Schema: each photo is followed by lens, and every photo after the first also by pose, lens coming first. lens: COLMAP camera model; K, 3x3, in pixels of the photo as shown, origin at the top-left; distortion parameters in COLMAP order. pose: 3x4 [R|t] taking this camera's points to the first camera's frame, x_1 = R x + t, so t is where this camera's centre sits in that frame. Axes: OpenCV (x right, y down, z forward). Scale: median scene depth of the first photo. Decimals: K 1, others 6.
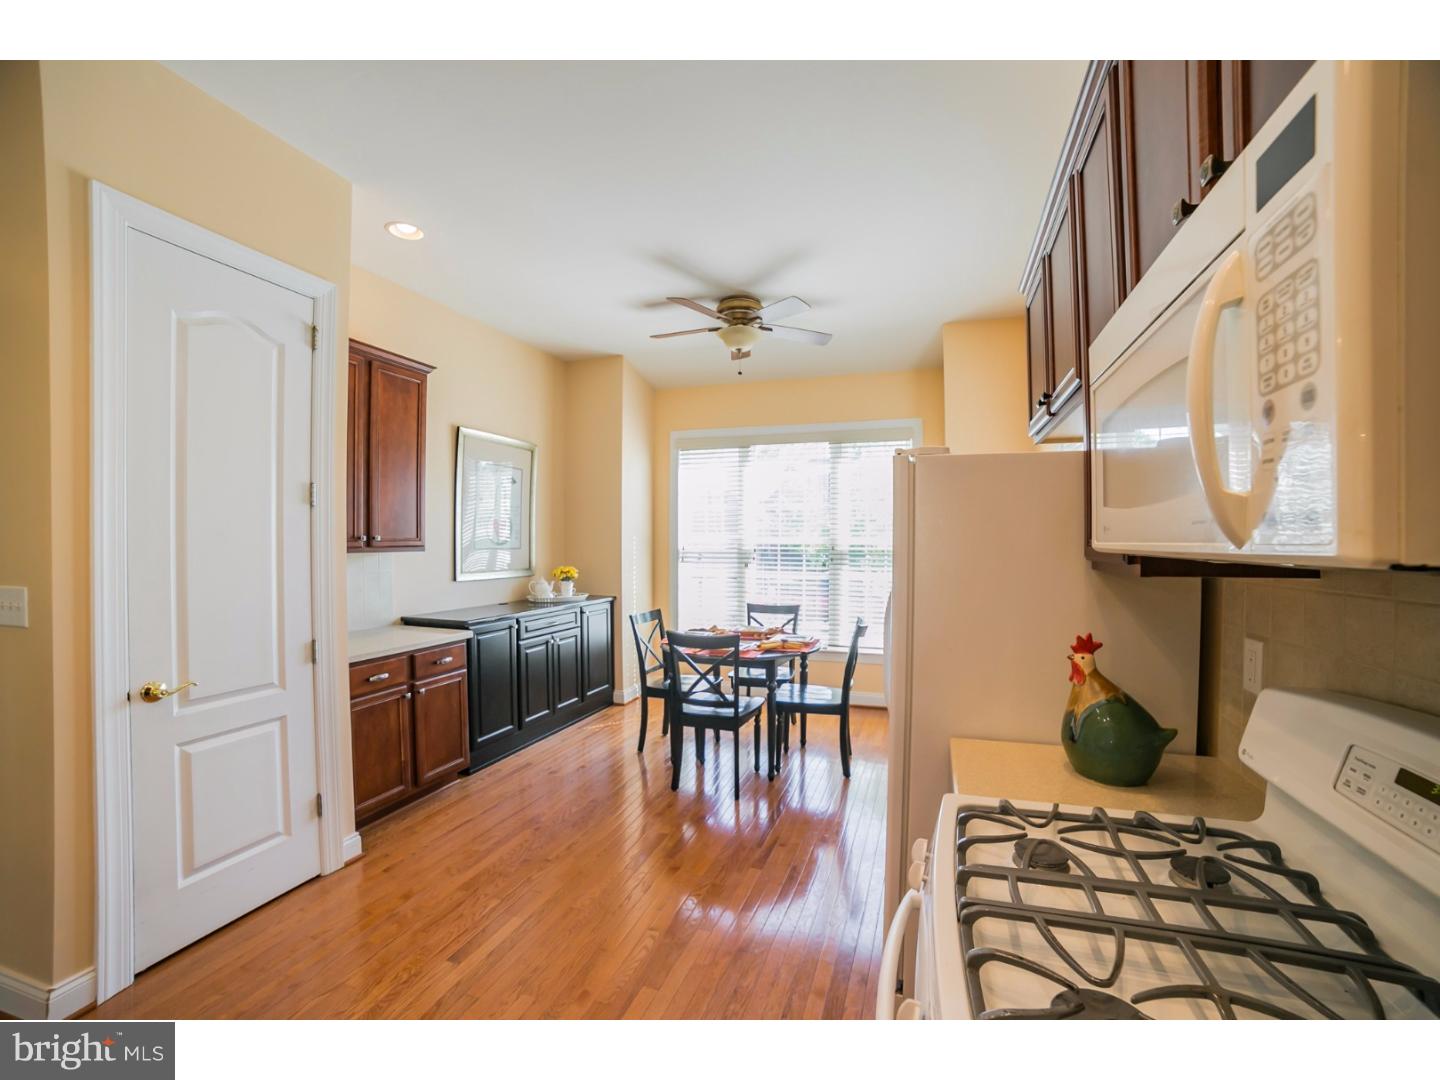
lens RADIAL K [[598.2, 0, 720.0], [0, 598.2, 540.0], [0, 0, 1]] dist [-0.037404, 0.000091]
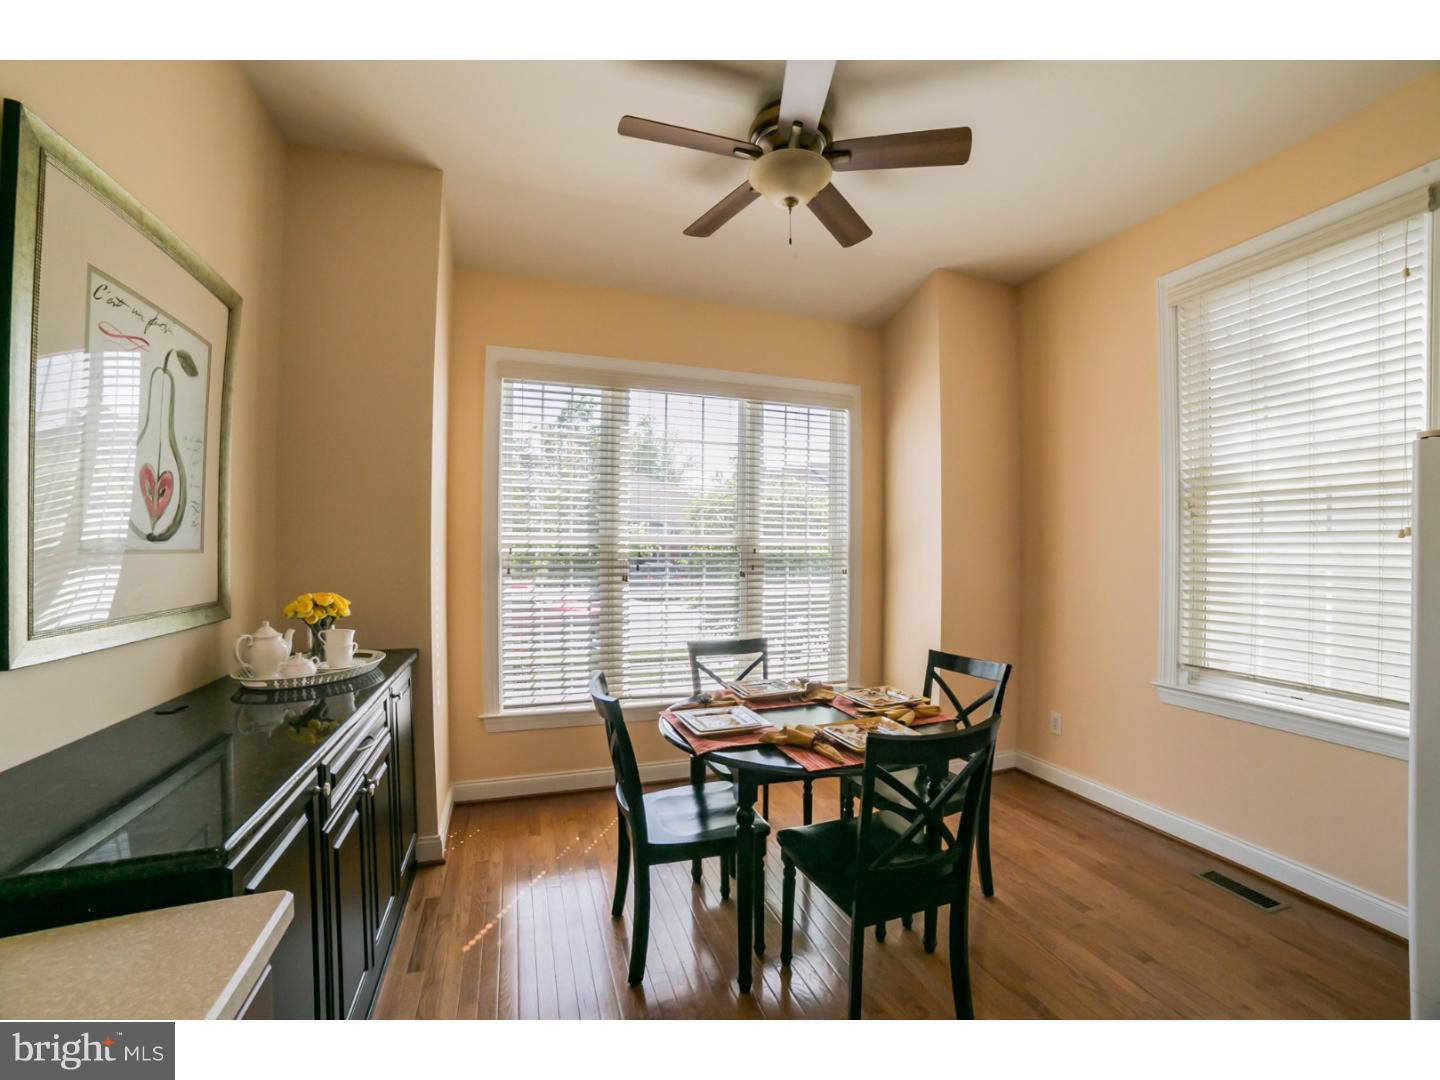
lens RADIAL K [[598.2, 0, 720.0], [0, 598.2, 540.0], [0, 0, 1]] dist [-0.037404, 0.000091]
pose [[0.783926, 0.008501, 0.620796, -0.301485], [-0.003945, 0.999954, -0.008711, 0.008749], [-0.620842, 0.004379, 0.783924, 0.492179]]
